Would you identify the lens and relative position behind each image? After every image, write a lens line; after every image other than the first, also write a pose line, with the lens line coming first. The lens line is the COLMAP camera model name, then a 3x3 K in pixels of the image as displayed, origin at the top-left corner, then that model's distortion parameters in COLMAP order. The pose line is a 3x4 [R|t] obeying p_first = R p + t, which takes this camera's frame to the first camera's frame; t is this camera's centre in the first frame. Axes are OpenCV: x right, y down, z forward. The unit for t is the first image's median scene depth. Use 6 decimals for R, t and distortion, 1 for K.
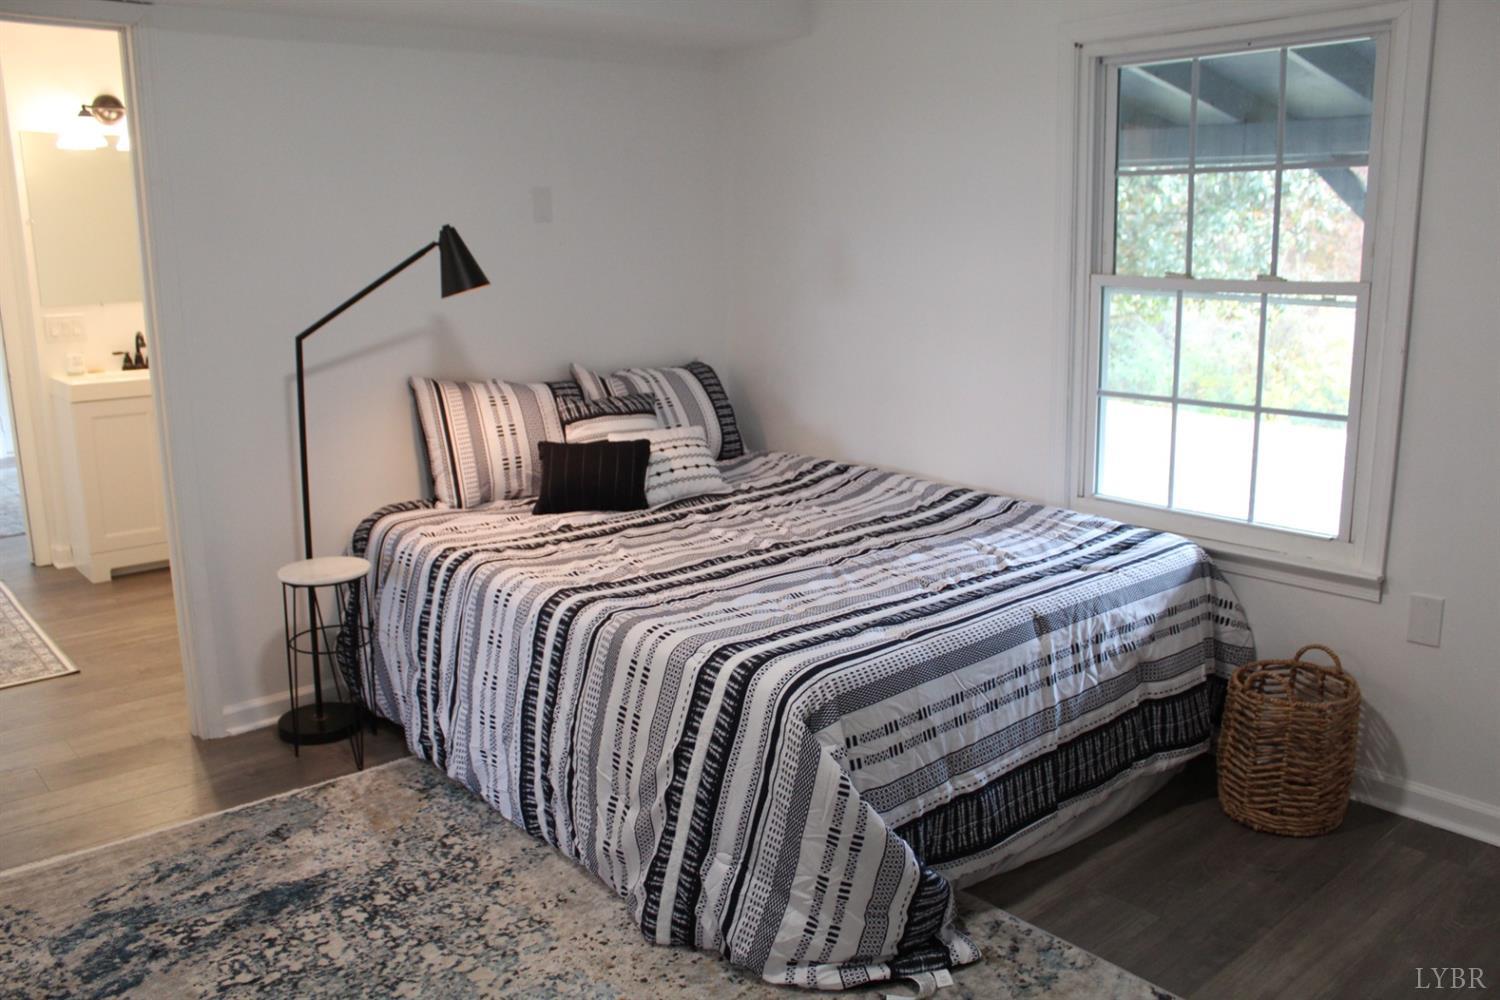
lens RADIAL K [[1243.8, 0, 749.0], [0, 1243.8, 508.1], [0, 0, 1]] dist [-0.164624, 0.146401]
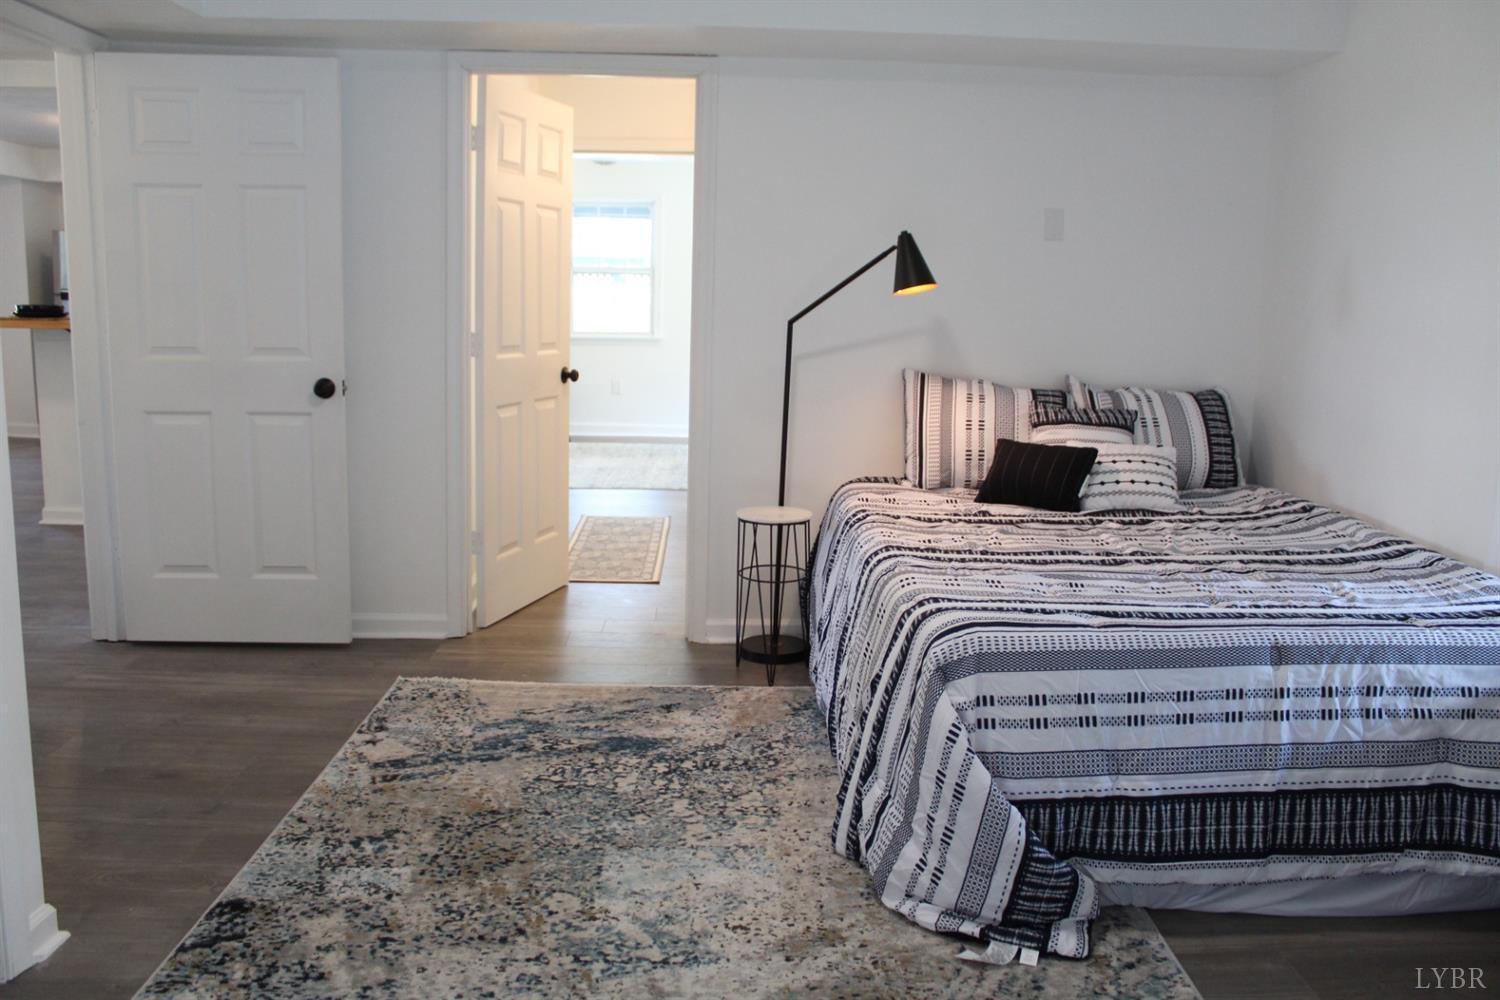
lens RADIAL K [[1243.8, 0, 749.0], [0, 1243.8, 508.1], [0, 0, 1]] dist [-0.164624, 0.146401]
pose [[0.774353, 0.139172, -0.617259, 0.445241], [-0.168158, 0.985695, 0.011287, 0.041105], [0.610000, 0.095057, 0.786679, 0.031882]]
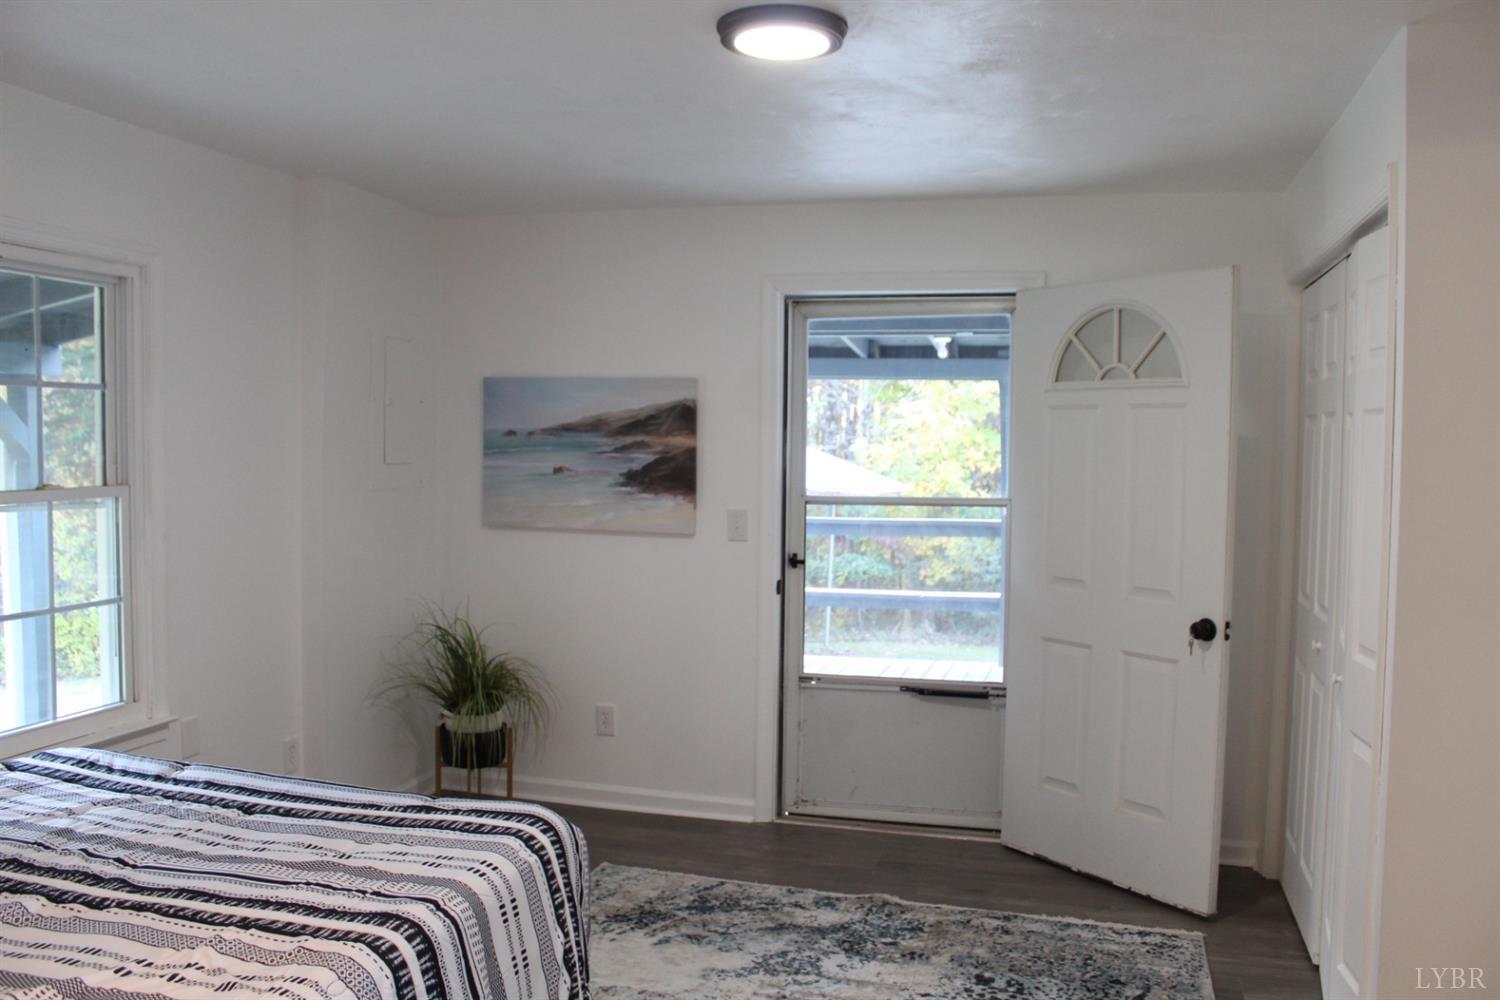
lens RADIAL K [[1243.8, 0, 749.0], [0, 1243.8, 508.1], [0, 0, 1]] dist [-0.164624, 0.146401]
pose [[-0.569969, -0.044201, 0.820477, -0.823479], [0.163920, 0.972363, 0.166255, -0.260285], [-0.805150, 0.229253, -0.546971, 1.144441]]
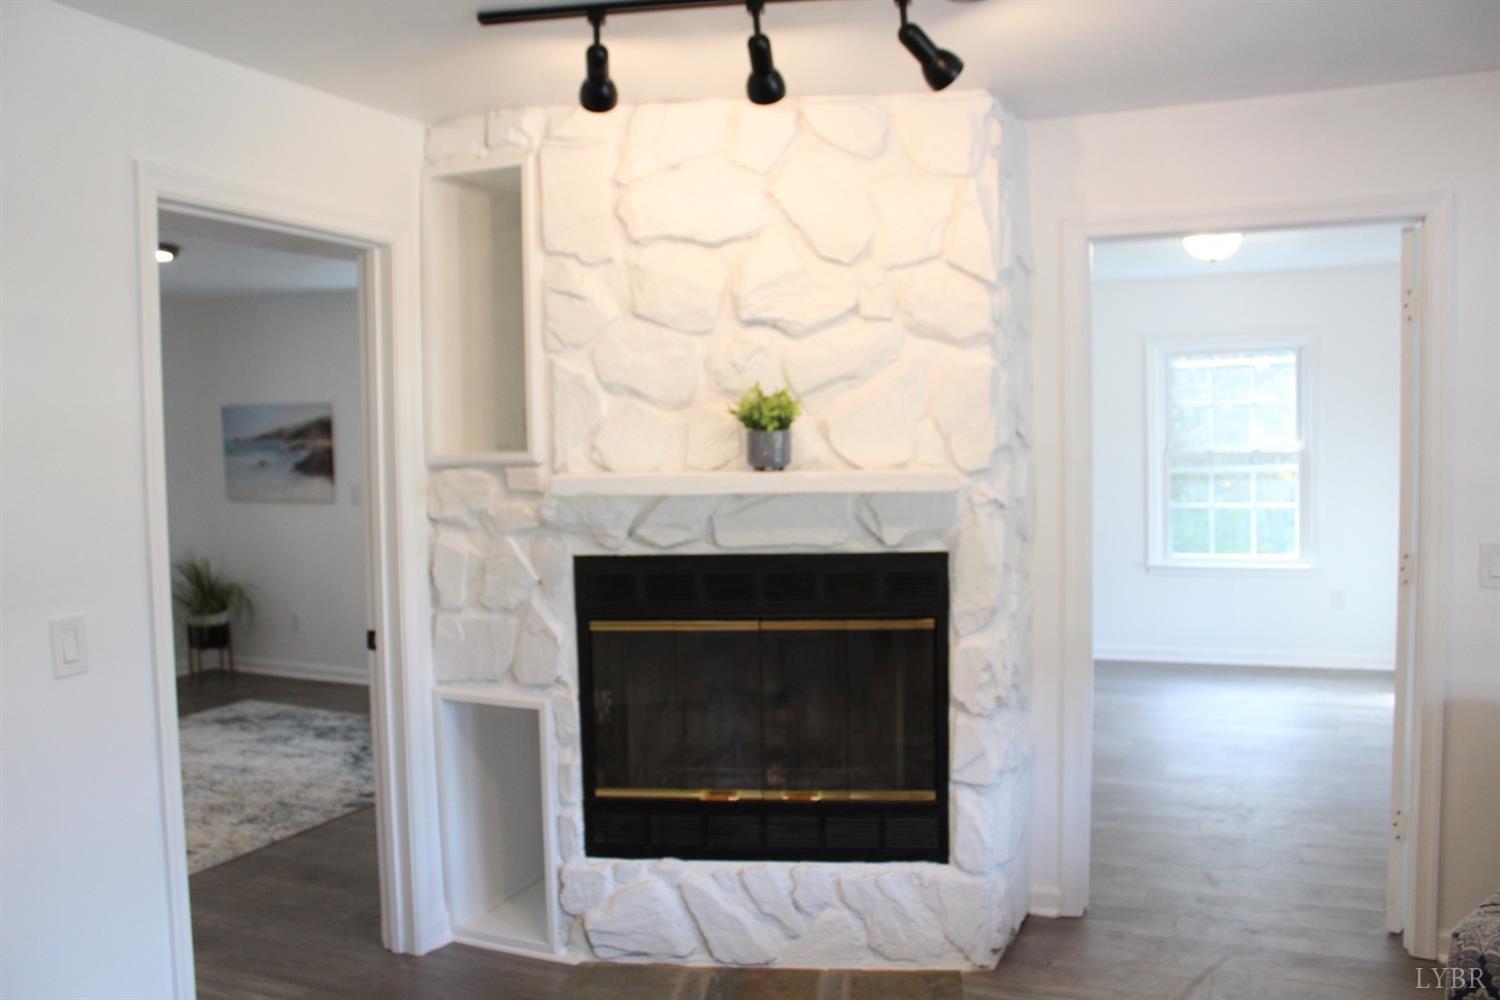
lens RADIAL K [[1243.8, 0, 749.0], [0, 1243.8, 508.1], [0, 0, 1]] dist [-0.164624, 0.146401]
pose [[-0.441844, -0.044267, 0.895999, -2.083432], [0.209681, 0.966020, 0.151127, -0.158459], [-0.872243, 0.254649, -0.417548, 0.637356]]
